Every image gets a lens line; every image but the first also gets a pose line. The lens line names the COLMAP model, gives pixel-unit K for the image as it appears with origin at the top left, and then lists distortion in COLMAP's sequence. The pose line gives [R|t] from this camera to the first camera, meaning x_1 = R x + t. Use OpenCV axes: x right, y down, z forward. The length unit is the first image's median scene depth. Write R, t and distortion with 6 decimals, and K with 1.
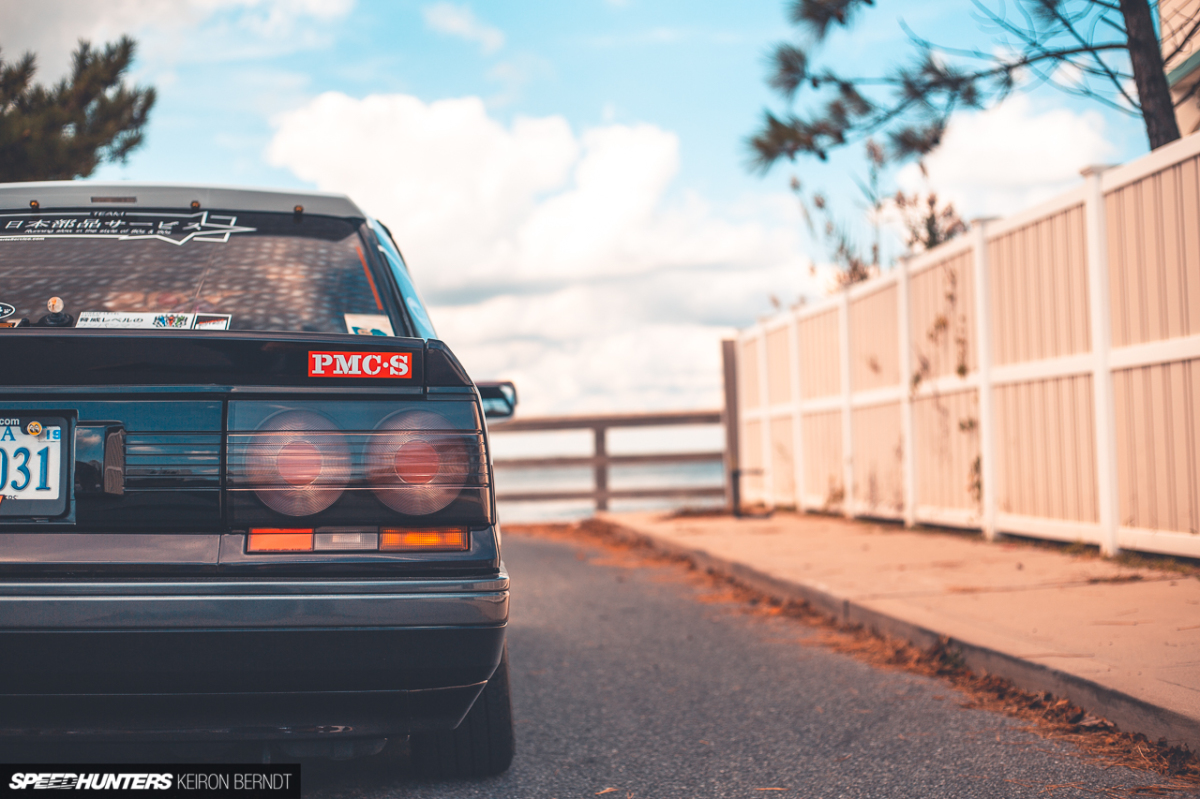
lens RADIAL K [[1757.1, 0, 600.0], [0, 1757.1, 399.5], [0, 0, 1]] dist [-0.087199, -0.129992]
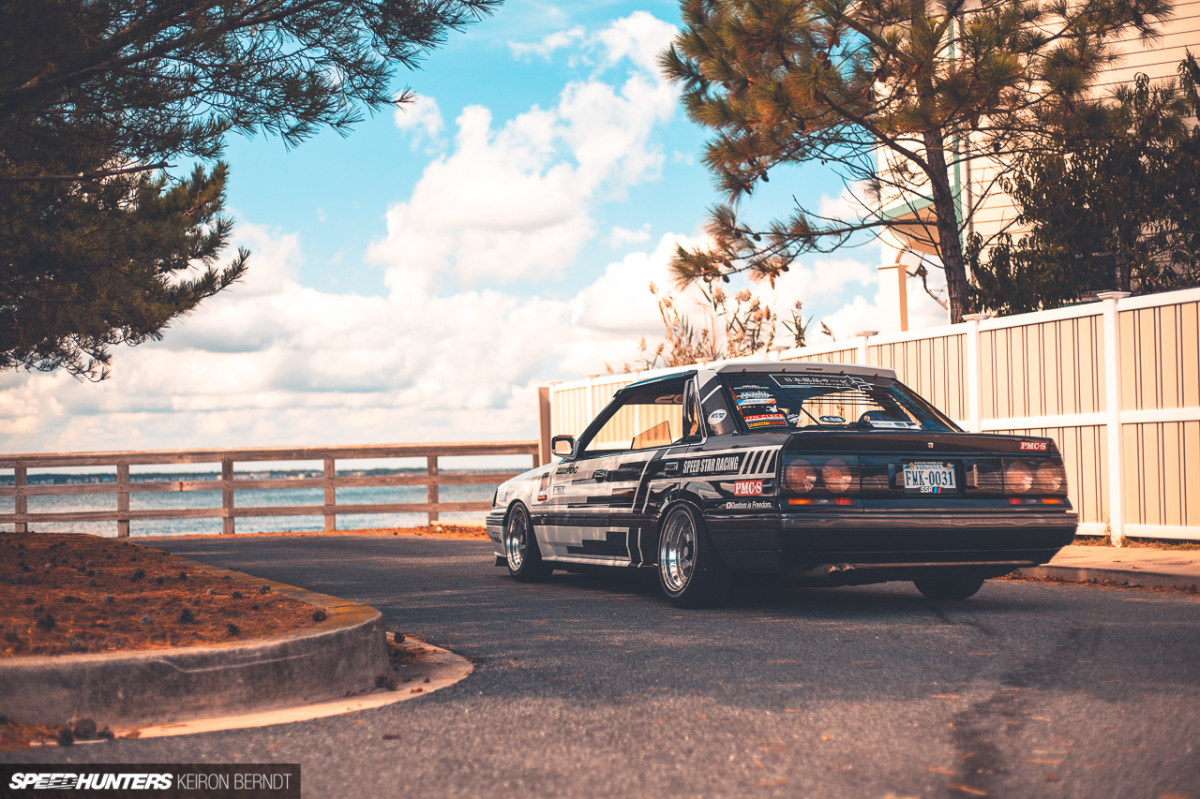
lens RADIAL K [[1757.1, 0, 600.0], [0, 1757.1, 399.5], [0, 0, 1]] dist [-0.087199, -0.129992]
pose [[0.957730, 0.022263, 0.286807, -1.780747], [-0.018237, 0.999694, -0.016700, -0.036434], [-0.287091, 0.010764, 0.957843, -1.780075]]
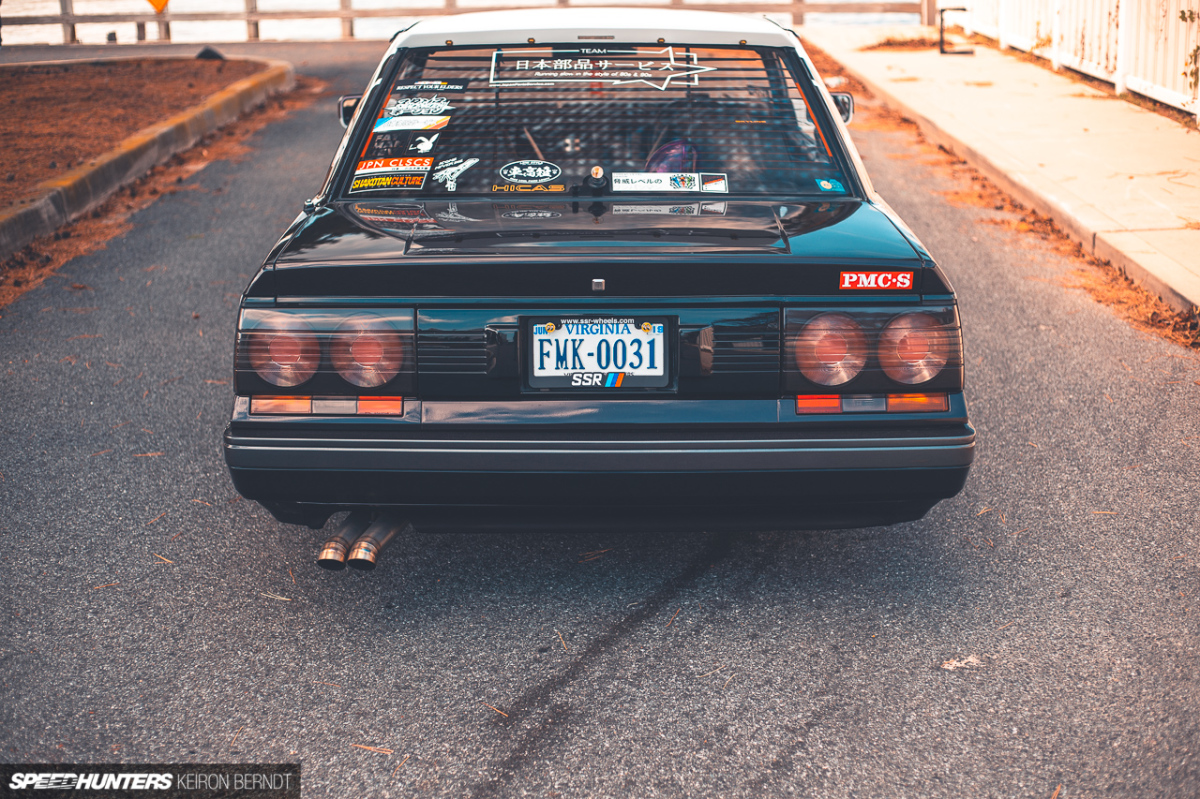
lens RADIAL K [[1757.1, 0, 600.0], [0, 1757.1, 399.5], [0, 0, 1]] dist [-0.087199, -0.129992]
pose [[0.997071, 0.023794, -0.072683, -0.251307], [0.000346, 0.948957, 0.315405, -0.367789], [0.076478, -0.314507, 0.946169, -0.361168]]
